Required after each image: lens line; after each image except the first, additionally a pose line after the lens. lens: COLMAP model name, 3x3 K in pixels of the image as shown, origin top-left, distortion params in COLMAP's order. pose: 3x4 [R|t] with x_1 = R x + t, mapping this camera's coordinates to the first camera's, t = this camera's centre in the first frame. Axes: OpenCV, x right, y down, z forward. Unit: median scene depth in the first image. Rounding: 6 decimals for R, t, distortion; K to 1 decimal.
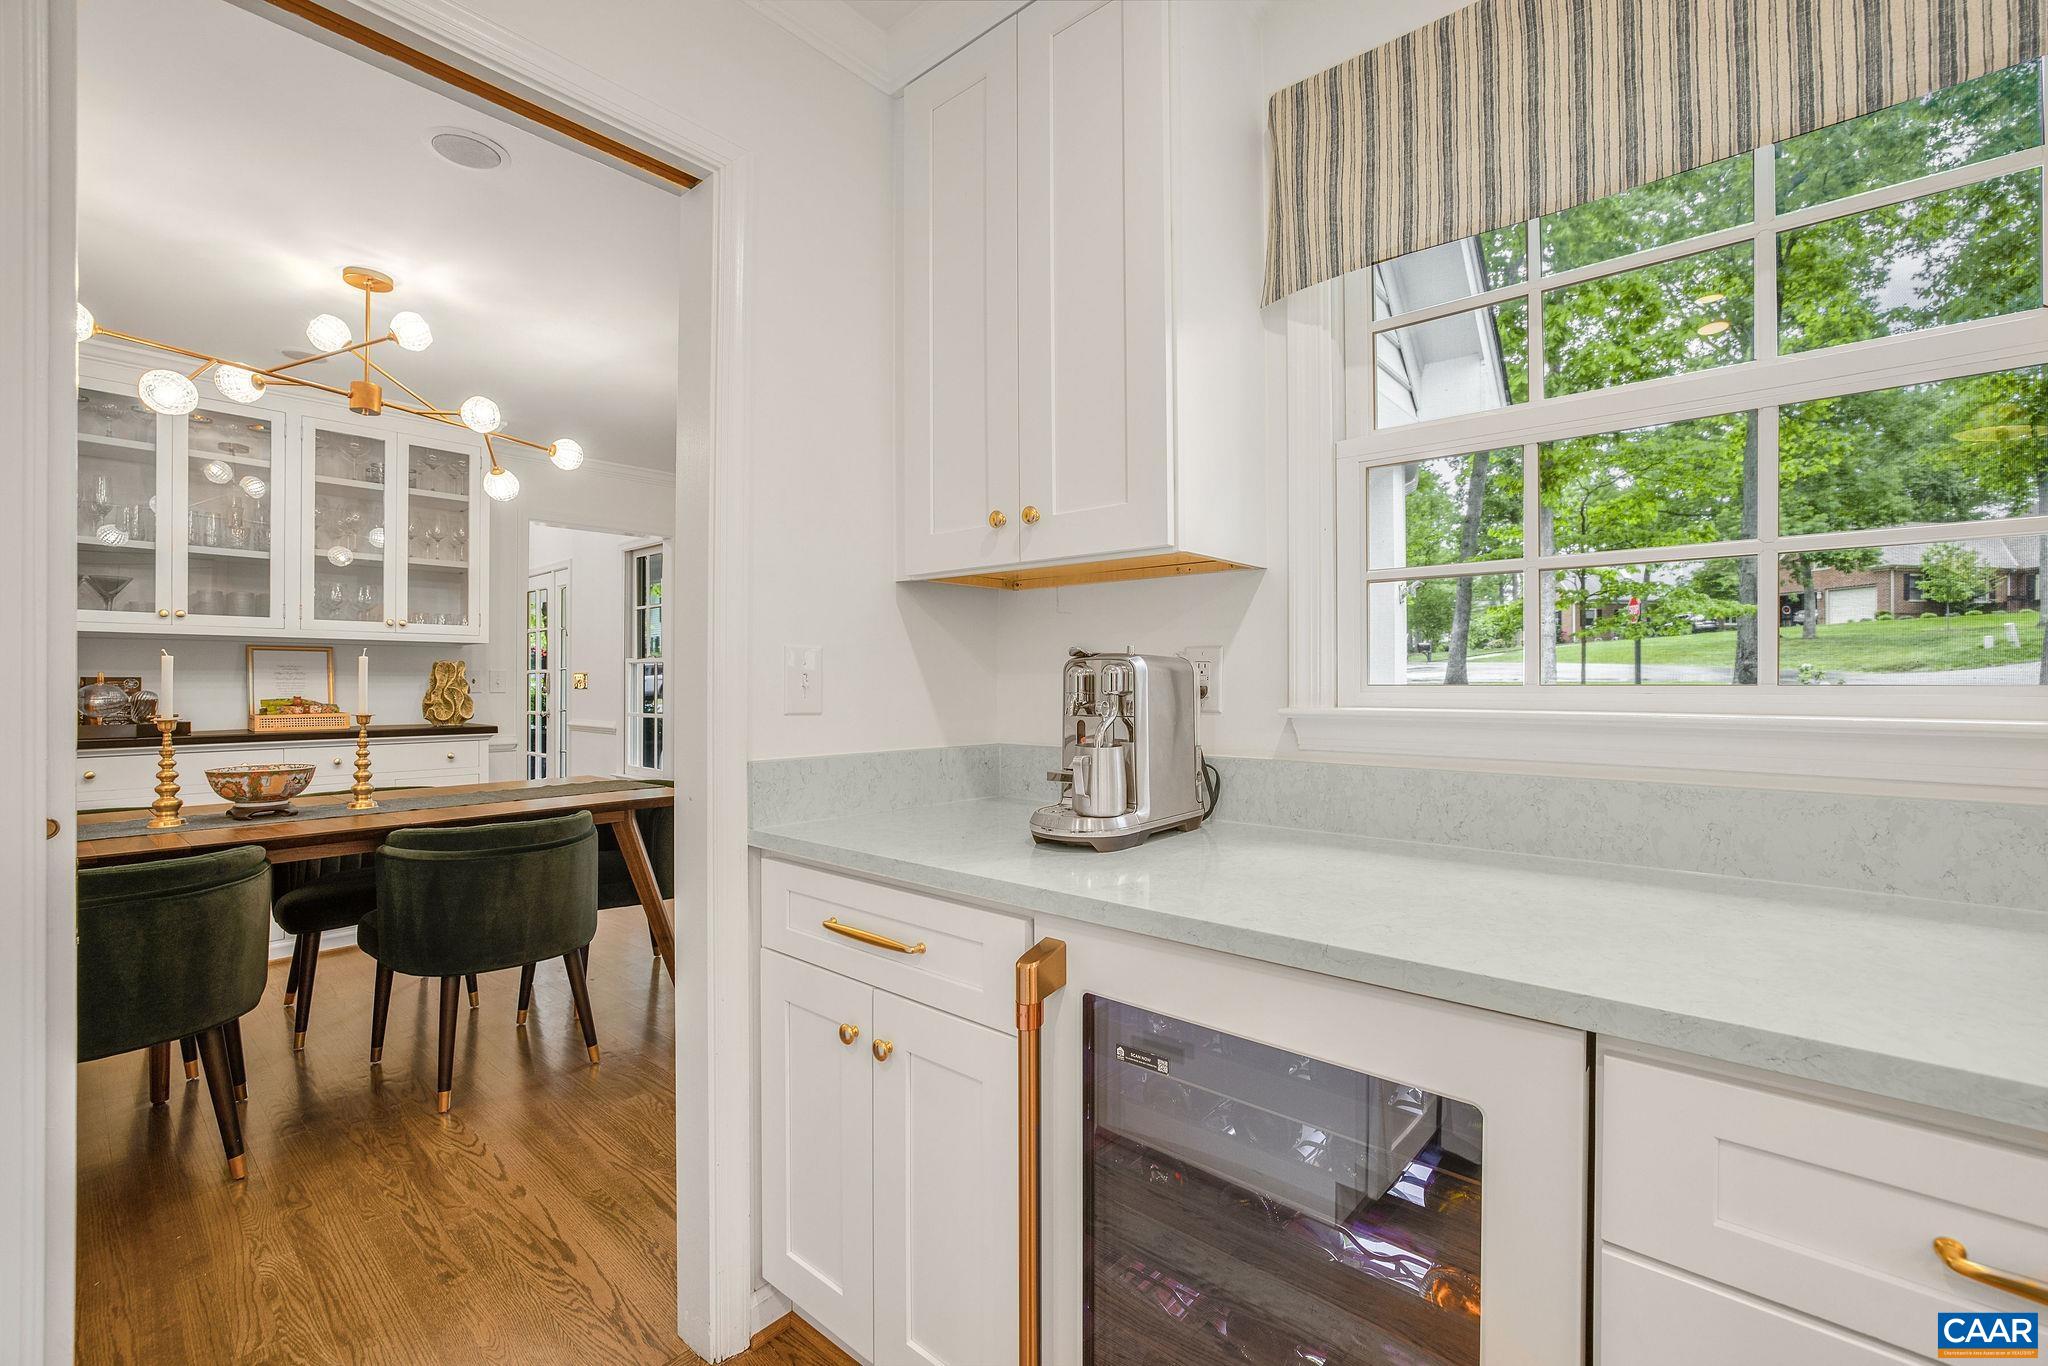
lens RADIAL K [[875.3, 0, 1019.9], [0, 875.3, 675.0], [0, 0, 1]] dist [-0.039809, 0.015344]
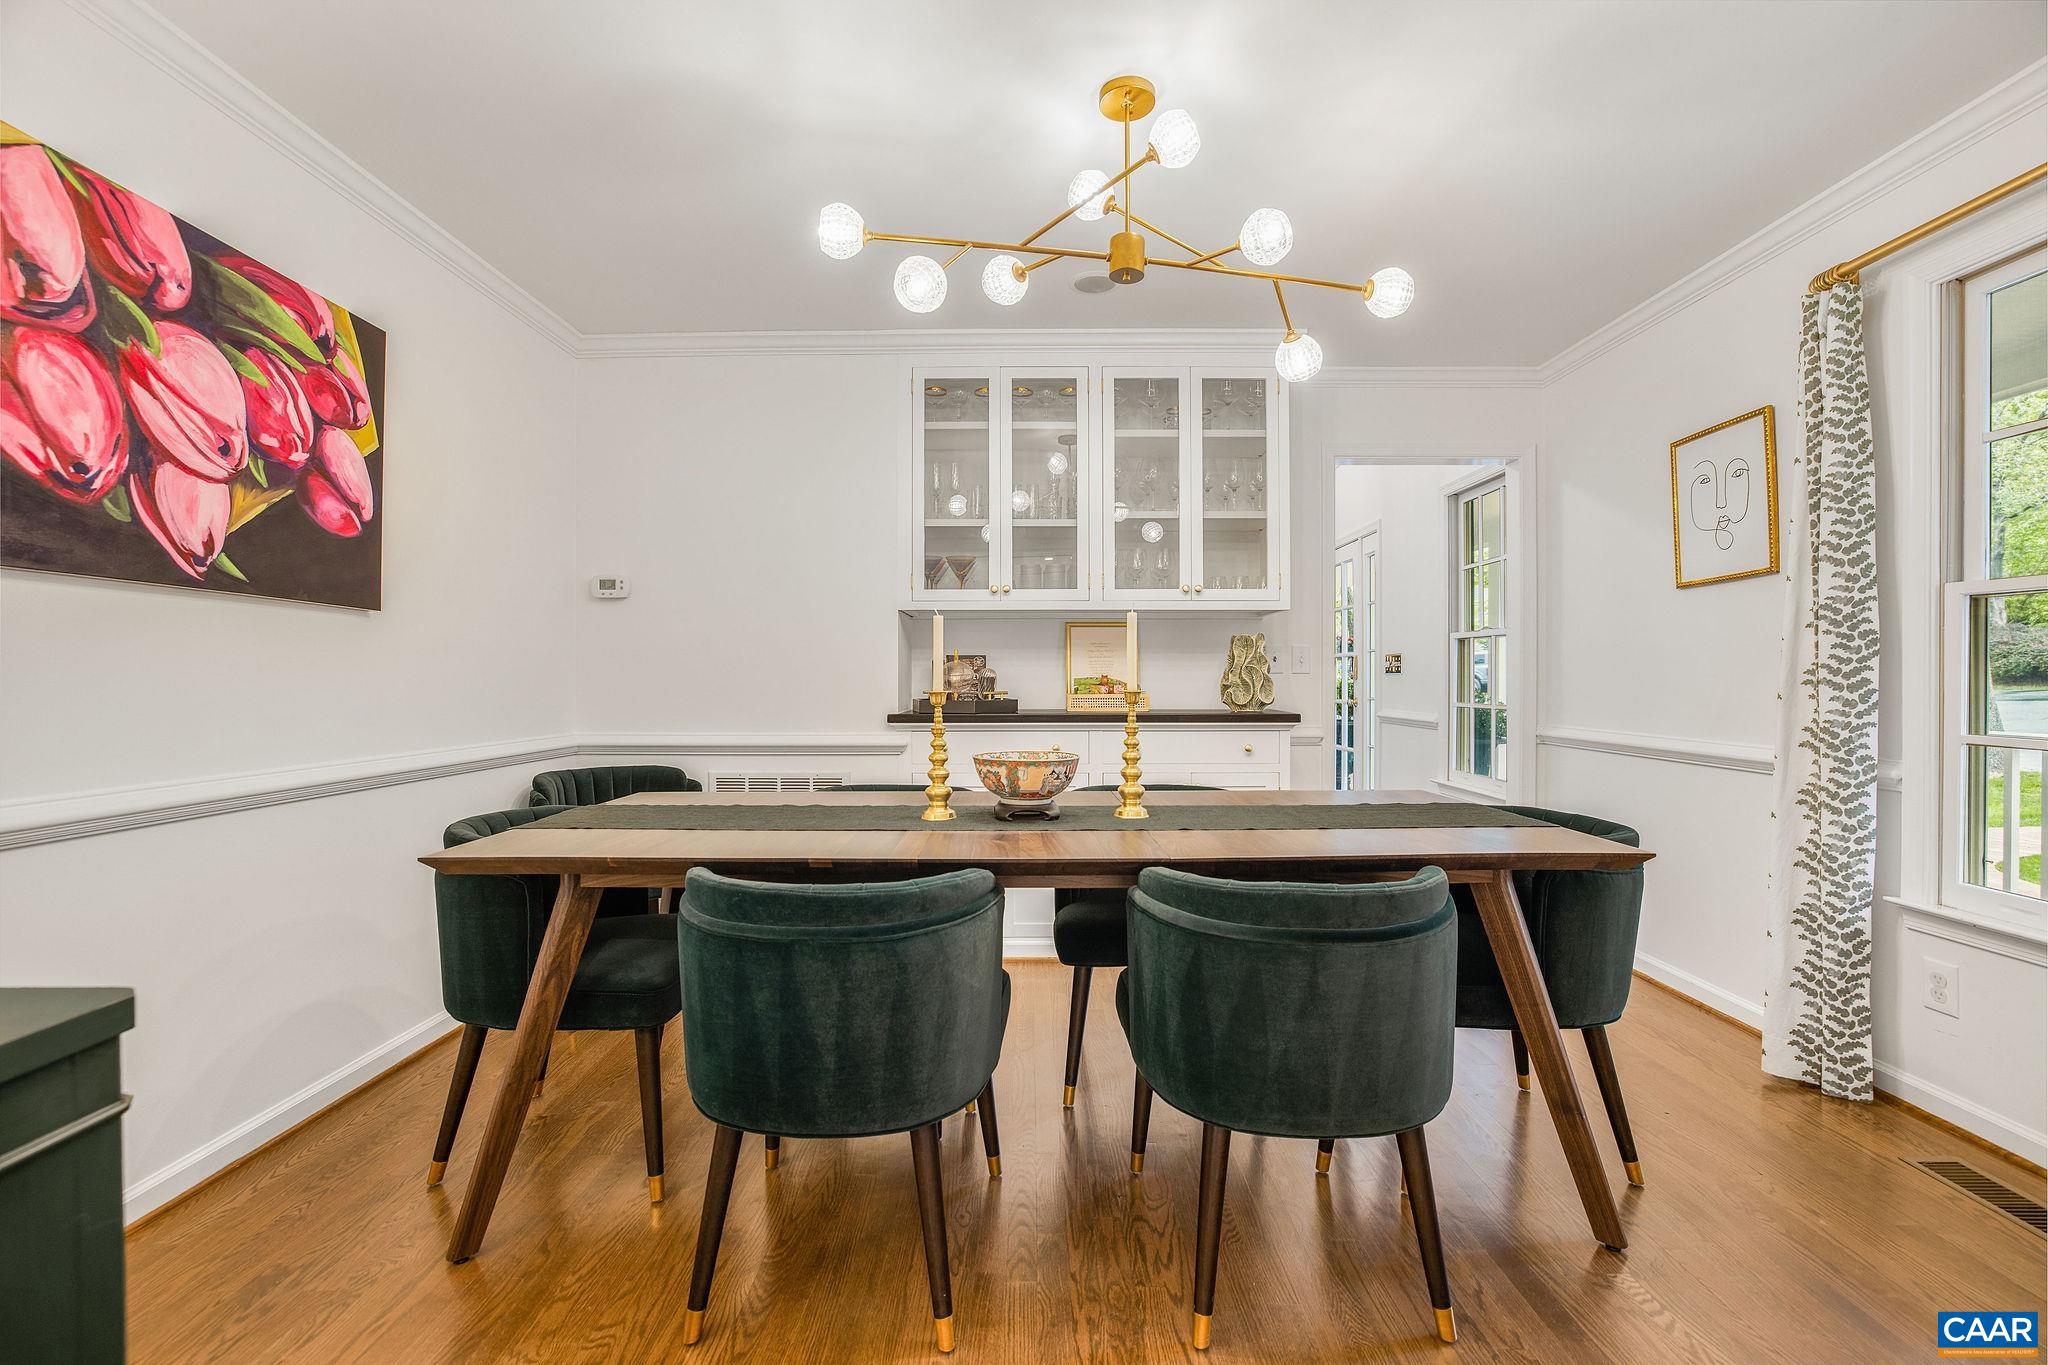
lens RADIAL K [[879.7, 0, 1037.1], [0, 879.7, 681.3], [0, 0, 1]] dist [-0.050387, 0.018242]
pose [[0.666131, 0.005406, -0.745815, -0.199959], [0.004986, 0.999919, 0.011701, 0.022358], [0.745818, -0.011513, 0.666050, 0.343129]]
